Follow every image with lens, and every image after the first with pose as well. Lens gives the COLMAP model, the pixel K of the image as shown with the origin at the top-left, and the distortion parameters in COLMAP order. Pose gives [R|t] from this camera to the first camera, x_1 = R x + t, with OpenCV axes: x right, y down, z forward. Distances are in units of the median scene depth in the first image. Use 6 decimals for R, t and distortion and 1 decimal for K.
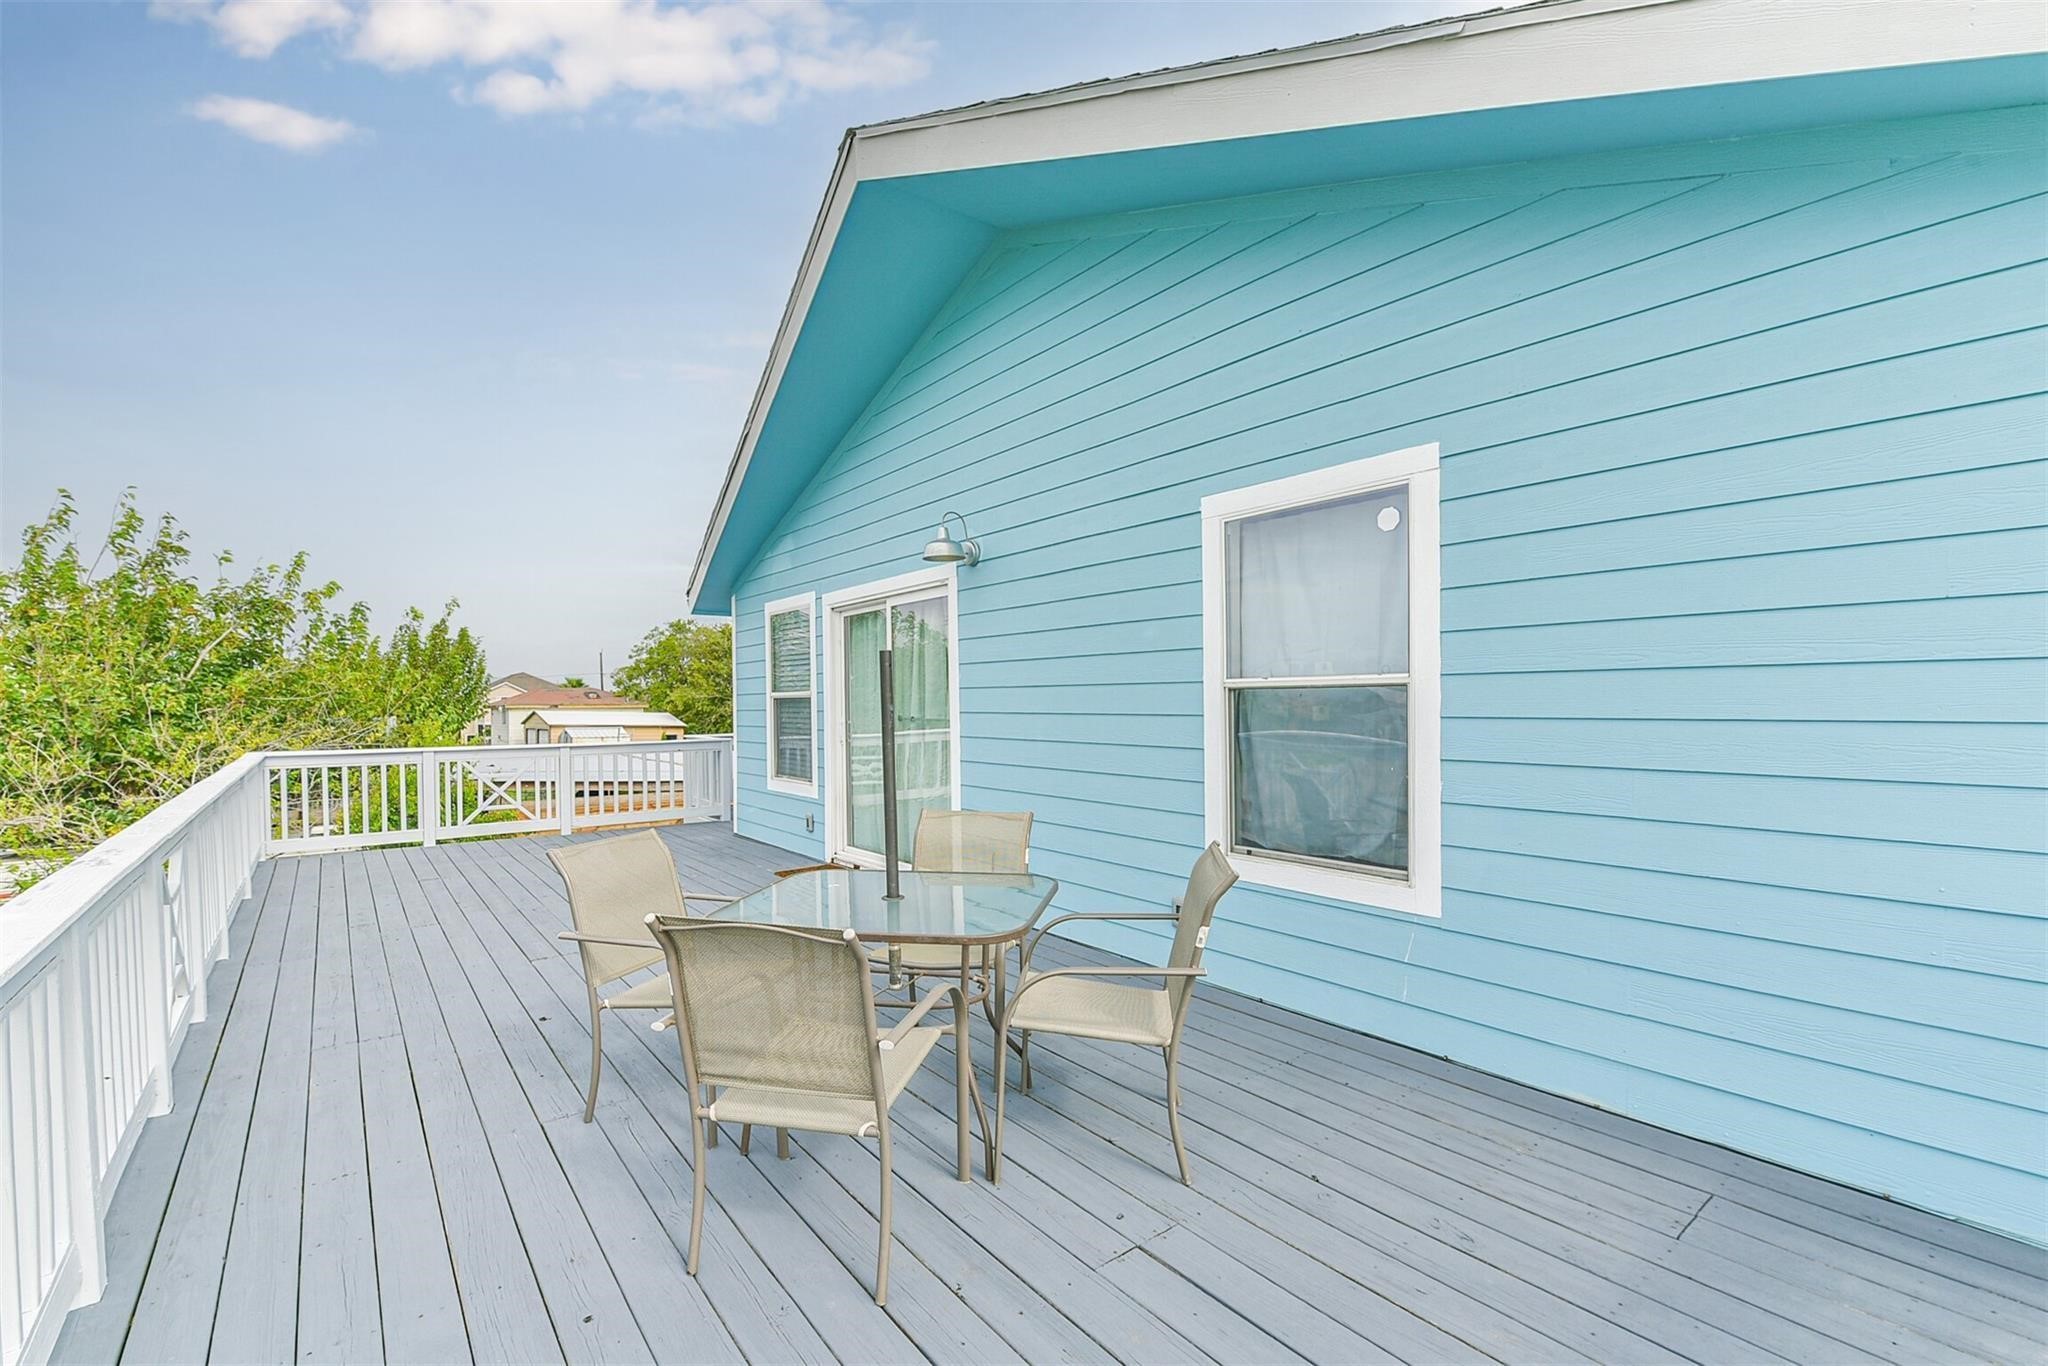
lens RADIAL K [[890.6, 0, 1030.1], [0, 890.6, 723.6], [0, 0, 1]] dist [0.002019, -0.011056]
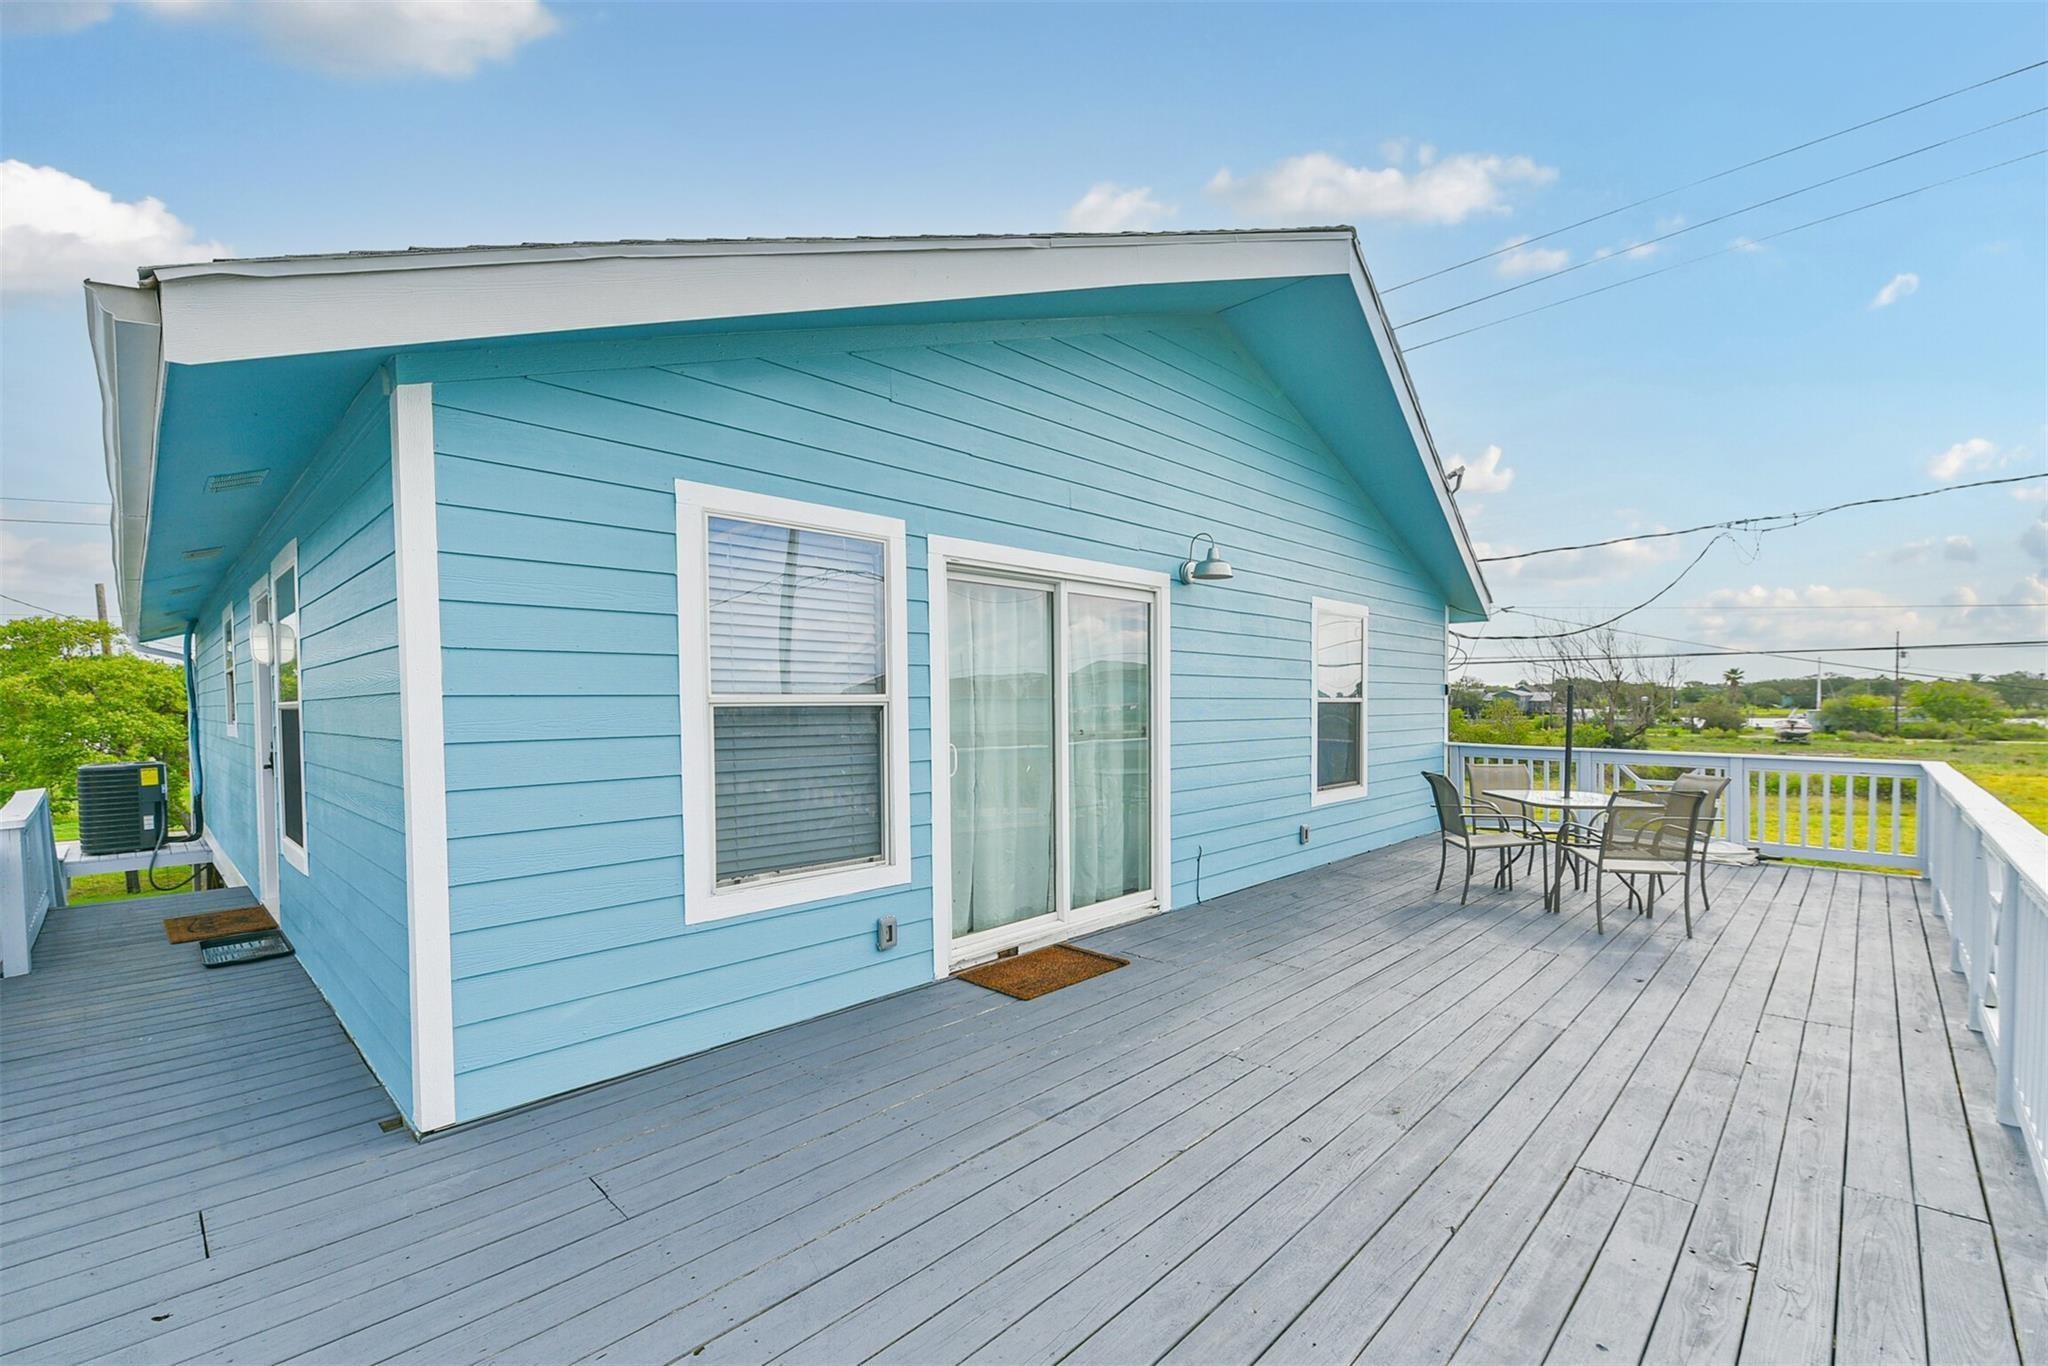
lens RADIAL K [[877.1, 0, 1035.7], [0, 877.1, 712.2], [0, 0, 1]] dist [0.009898, -0.011139]
pose [[-0.140375, 0.000031, 0.990098, -0.729274], [0.033832, 0.999416, 0.004766, -0.022763], [-0.989520, 0.034166, -0.140295, 0.894998]]
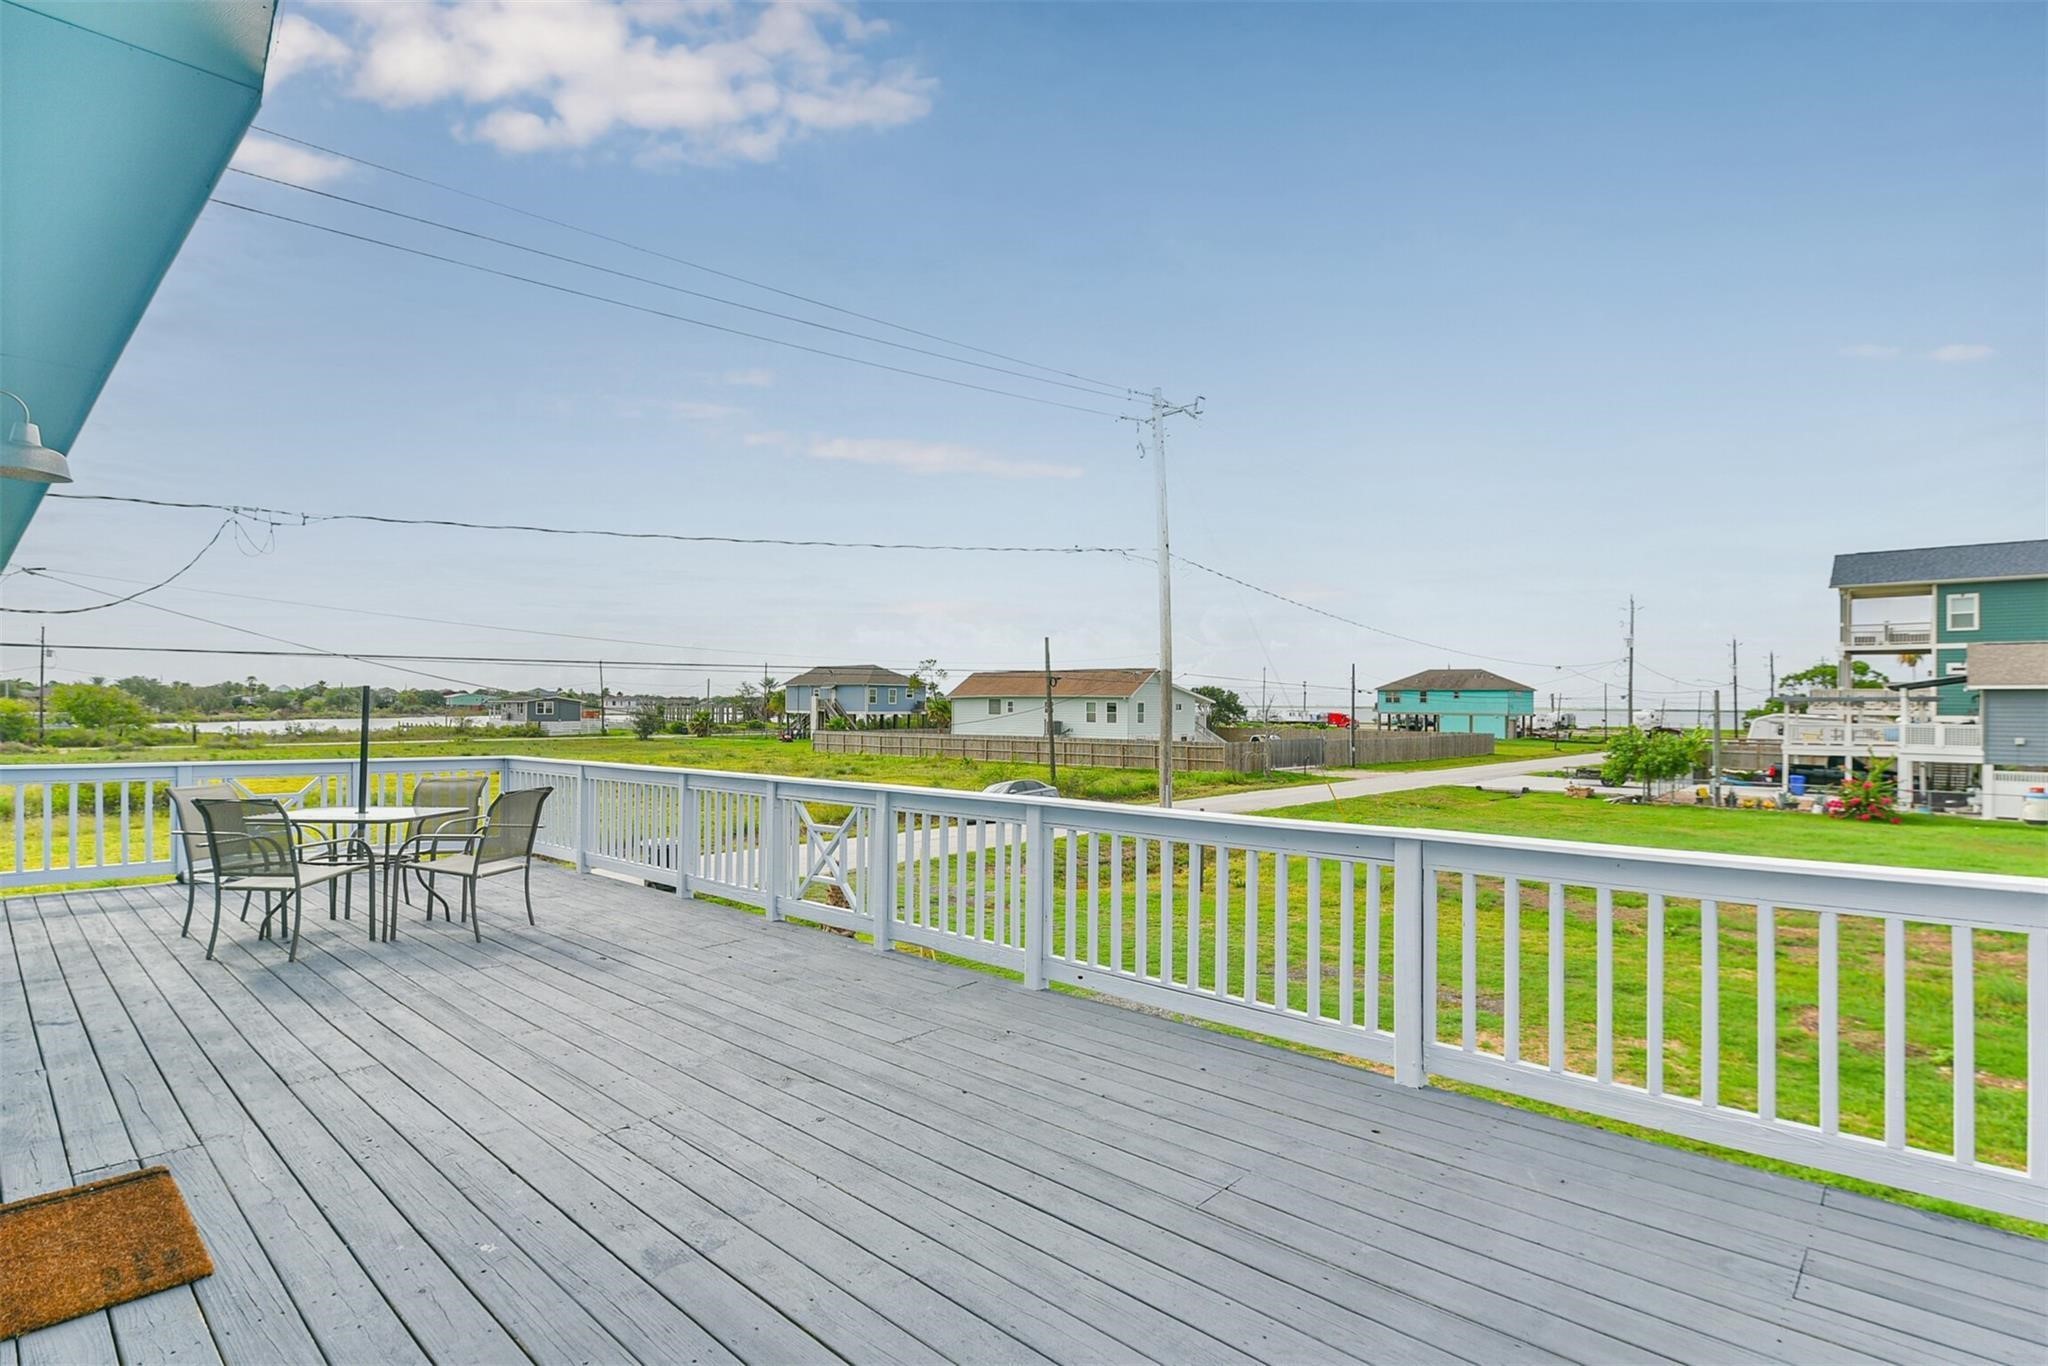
lens RADIAL K [[988.5, 0, 1016.5], [0, 988.5, 711.5], [0, 0, 1]] dist [0.022134, -0.015564]
pose [[-0.988490, 0.005474, -0.151185, -0.428871], [0.000521, 0.999462, 0.032787, -0.032325], [0.151283, 0.032331, -0.987962, 1.154629]]
